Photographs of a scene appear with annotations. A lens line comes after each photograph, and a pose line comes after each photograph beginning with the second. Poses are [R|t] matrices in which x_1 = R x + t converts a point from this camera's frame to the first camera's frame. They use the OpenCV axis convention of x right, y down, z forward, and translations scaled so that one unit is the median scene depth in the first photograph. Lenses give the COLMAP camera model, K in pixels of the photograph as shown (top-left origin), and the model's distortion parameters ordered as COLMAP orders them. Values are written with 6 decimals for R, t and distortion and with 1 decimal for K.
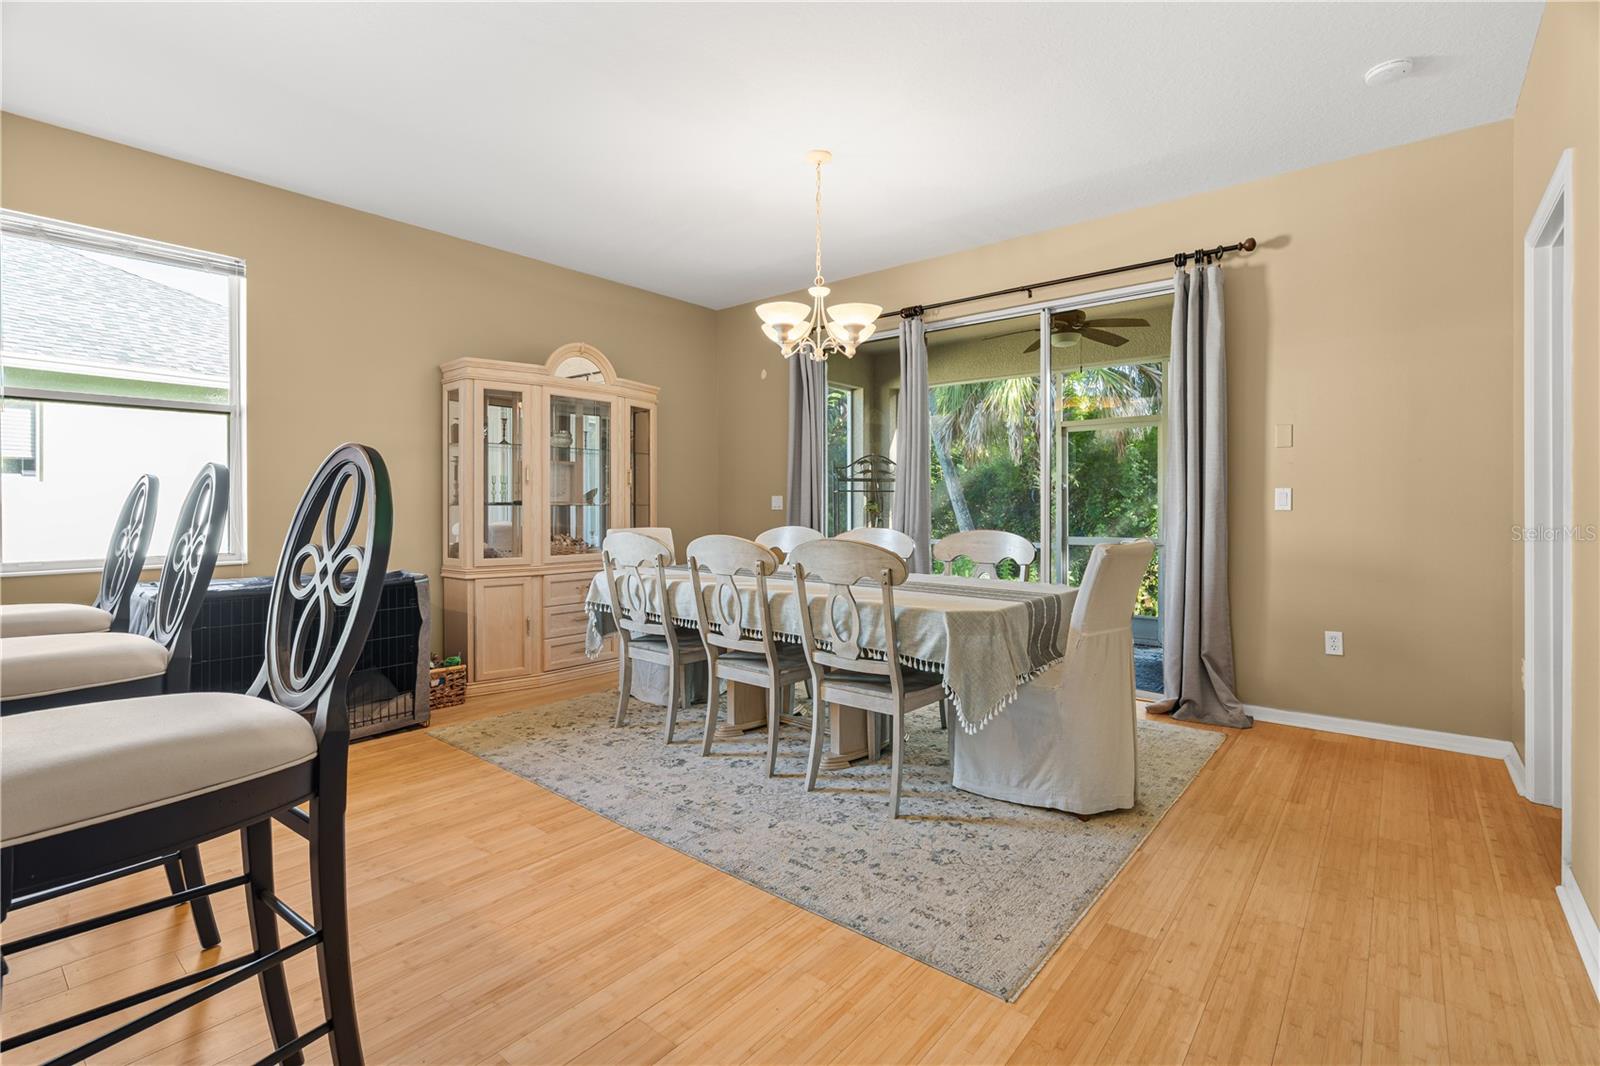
lens RADIAL K [[736.9, 0, 799.6], [0, 736.9, 500.6], [0, 0, 1]] dist [-0.000729, 0.000276]
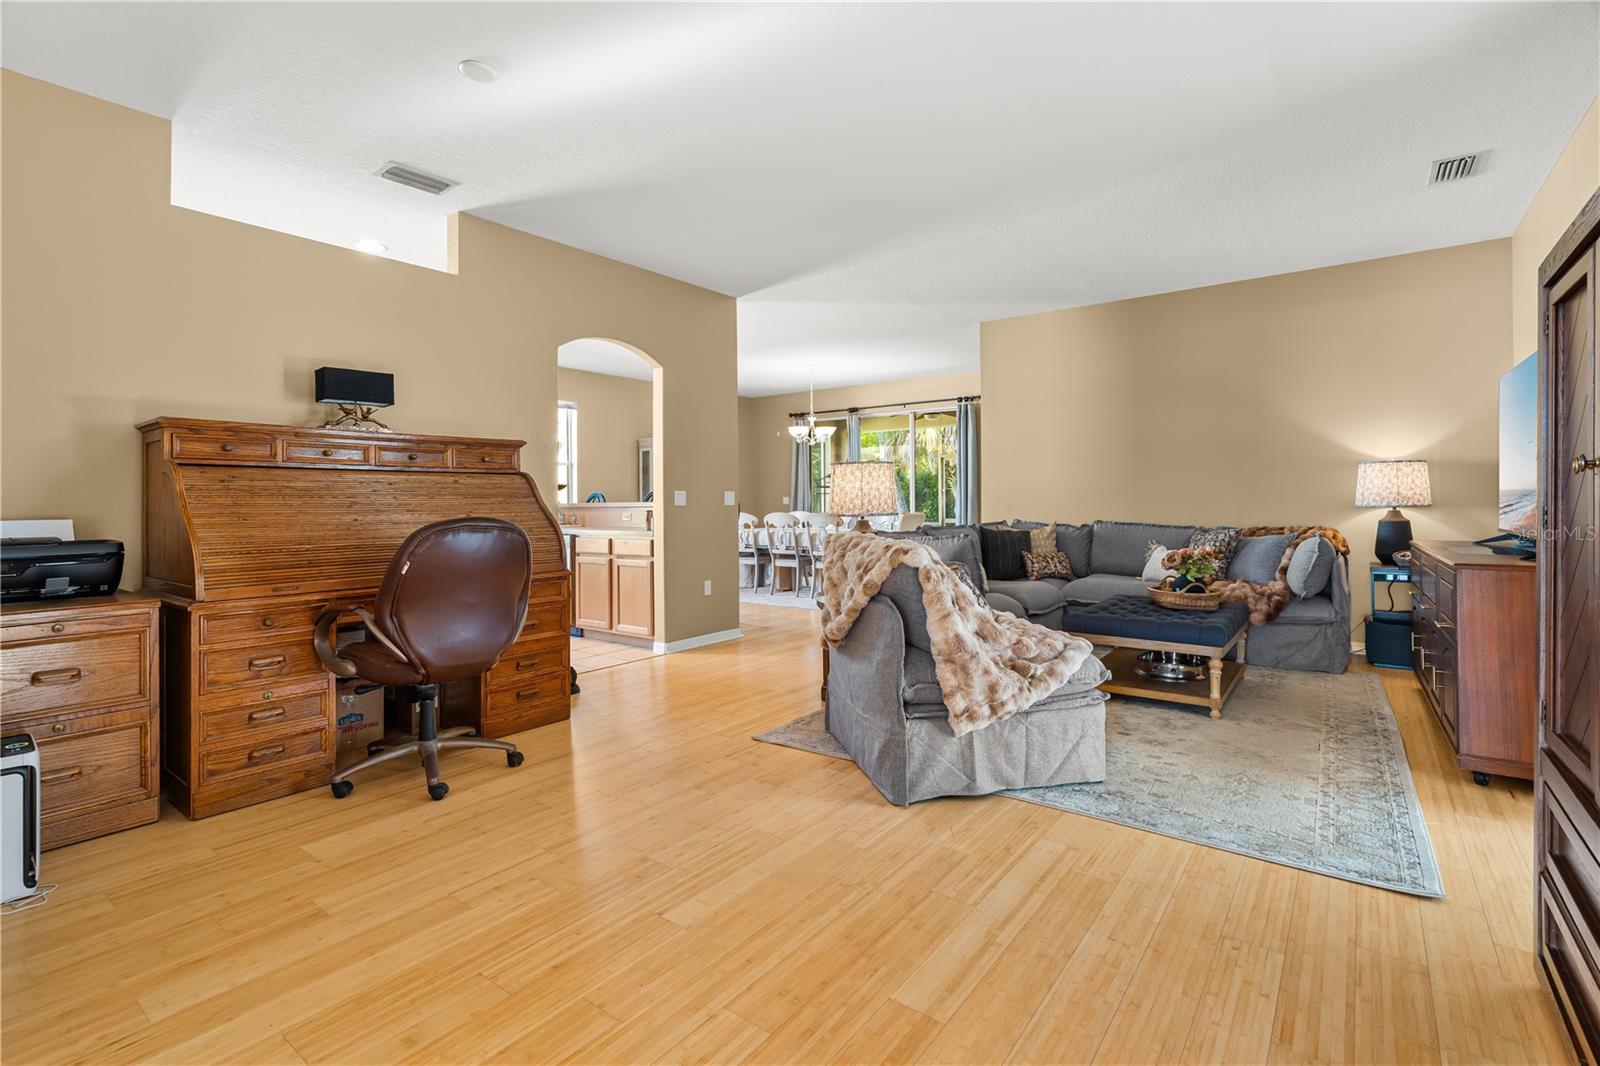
lens RADIAL K [[736.9, 0, 799.6], [0, 736.9, 500.6], [0, 0, 1]] dist [-0.000729, 0.000276]
pose [[0.999179, -0.005830, 0.040100, -0.124600], [0.005727, 0.999980, 0.002684, -0.004712], [-0.040114, -0.002453, 0.999192, -1.606250]]
